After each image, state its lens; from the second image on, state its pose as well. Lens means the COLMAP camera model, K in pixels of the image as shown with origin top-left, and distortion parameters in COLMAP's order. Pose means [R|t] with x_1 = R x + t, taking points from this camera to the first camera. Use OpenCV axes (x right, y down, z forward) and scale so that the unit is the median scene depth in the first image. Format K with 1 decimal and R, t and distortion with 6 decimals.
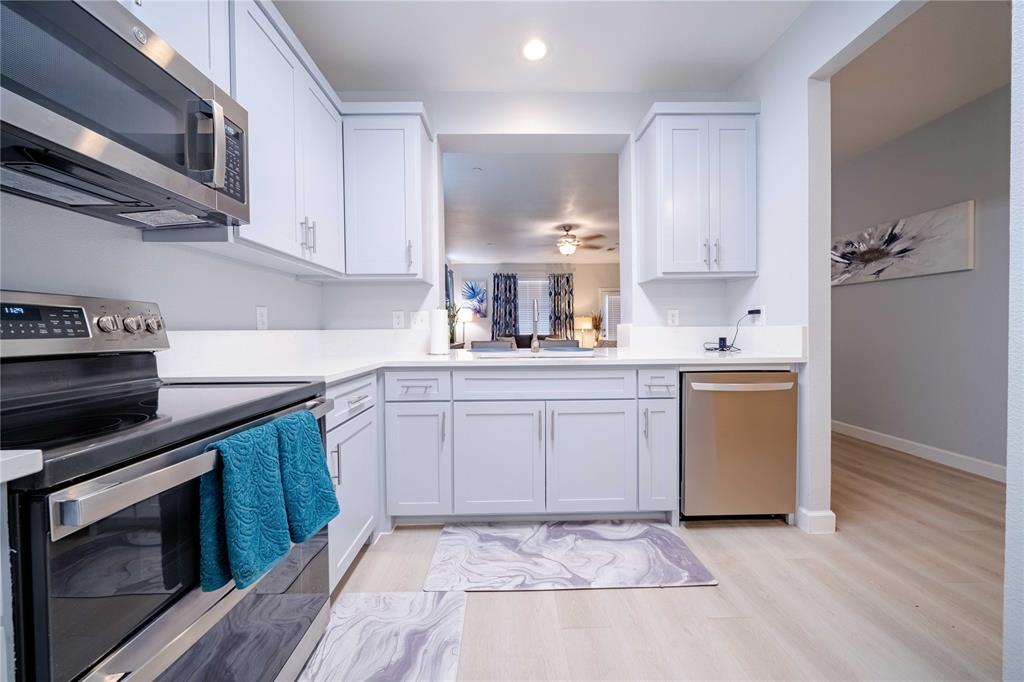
lens RADIAL K [[349.8, 0, 512.0], [0, 349.8, 336.0], [0, 0, 1]] dist [-0.000746, -0.000179]
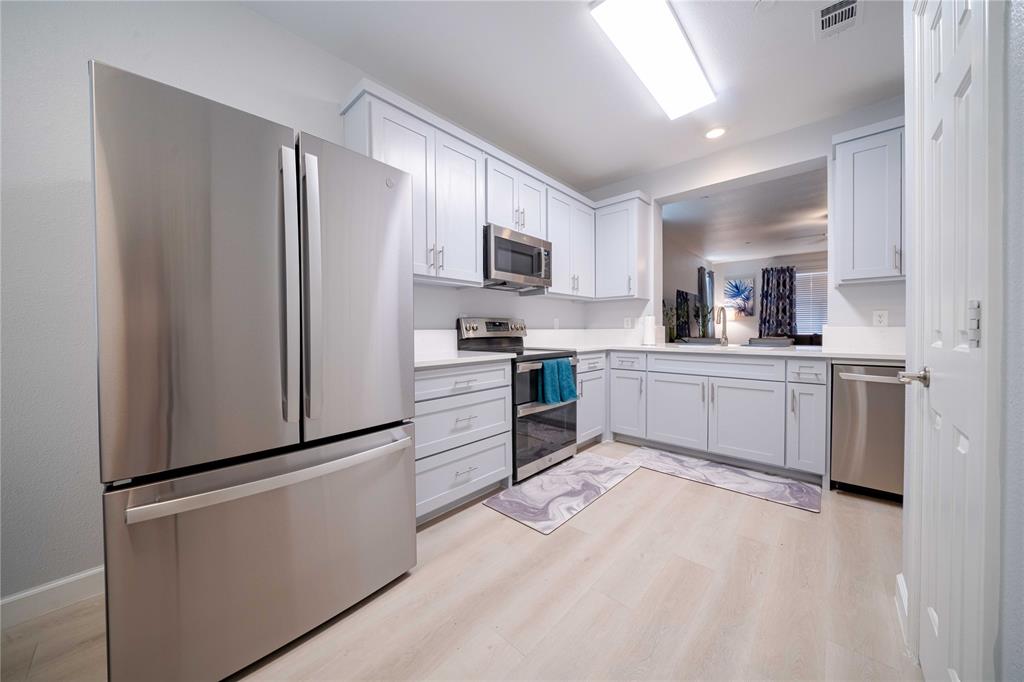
lens RADIAL K [[349.8, 0, 512.0], [0, 349.8, 336.0], [0, 0, 1]] dist [-0.000746, -0.000179]
pose [[0.723328, 0.016182, -0.690315, 0.521742], [-0.013190, 0.999867, 0.009617, 0.007207], [0.690378, 0.002149, 0.723445, -0.675183]]
